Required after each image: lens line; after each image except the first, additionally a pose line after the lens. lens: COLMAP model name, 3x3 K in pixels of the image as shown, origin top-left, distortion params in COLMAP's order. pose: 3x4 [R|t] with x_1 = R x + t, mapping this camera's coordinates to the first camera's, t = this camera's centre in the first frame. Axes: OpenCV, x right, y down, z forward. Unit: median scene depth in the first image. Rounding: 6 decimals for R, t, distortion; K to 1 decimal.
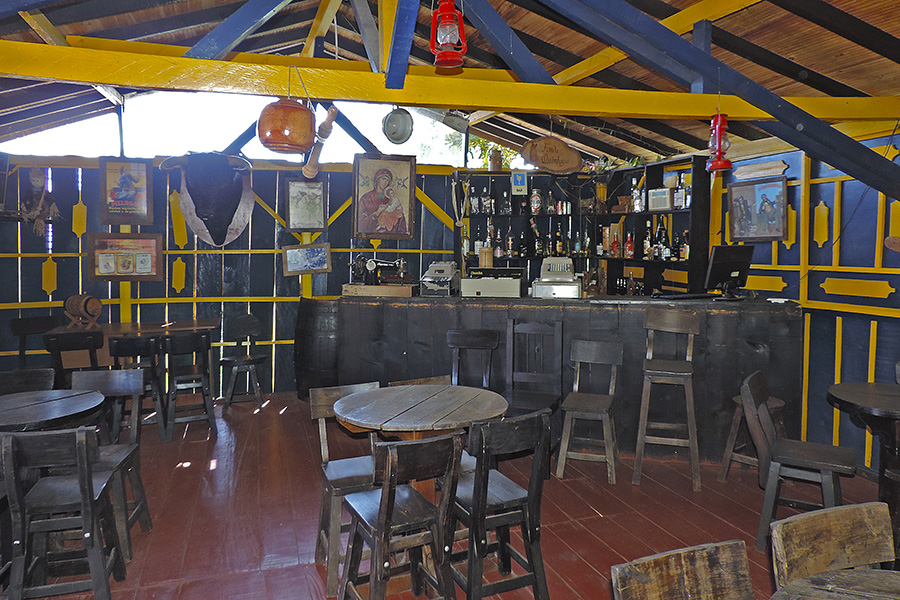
lens RADIAL K [[635.8, 0, 454.8], [0, 635.8, 242.1], [0, 0, 1]] dist [-0.011277, 0.009274]
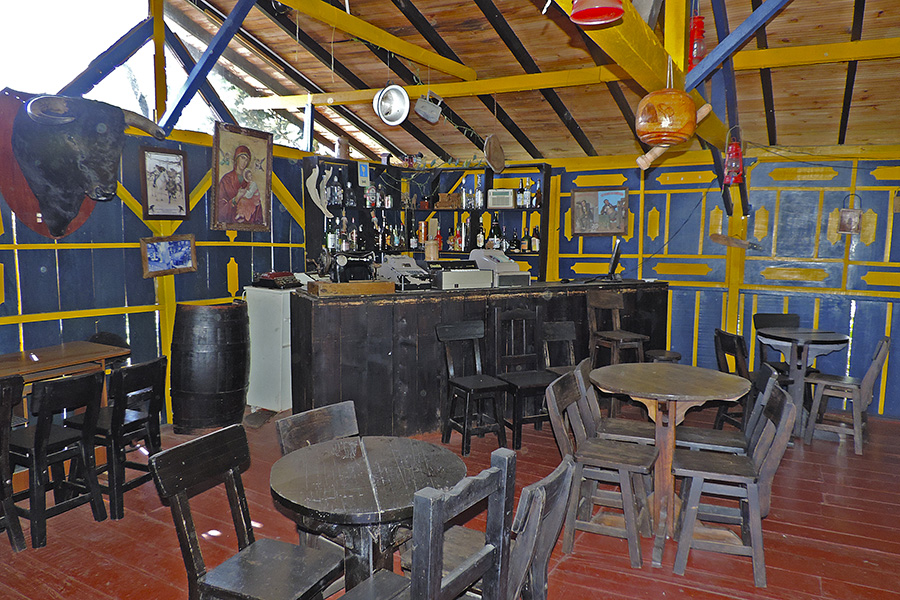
lens RADIAL K [[635.8, 0, 451.9], [0, 635.8, 300.3], [0, 0, 1]] dist [-0.011277, 0.009274]
pose [[0.735793, -0.061366, 0.674421, -0.510226], [-0.006422, 0.995209, 0.097561, 0.003810], [-0.677176, -0.076116, 0.731873, 0.203558]]
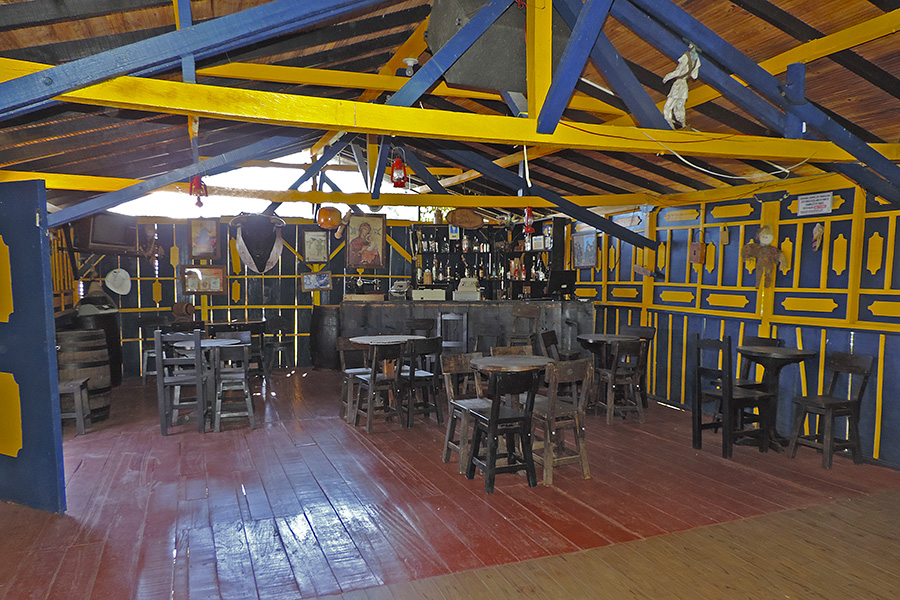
lens RADIAL K [[635.8, 0, 451.2], [0, 635.8, 299.8], [0, 0, 1]] dist [-0.011277, 0.009274]
pose [[0.999317, -0.004544, 0.036683, 0.041256], [0.003193, 0.999317, 0.036813, 0.016220], [-0.036826, -0.036670, 0.998649, -0.585175]]
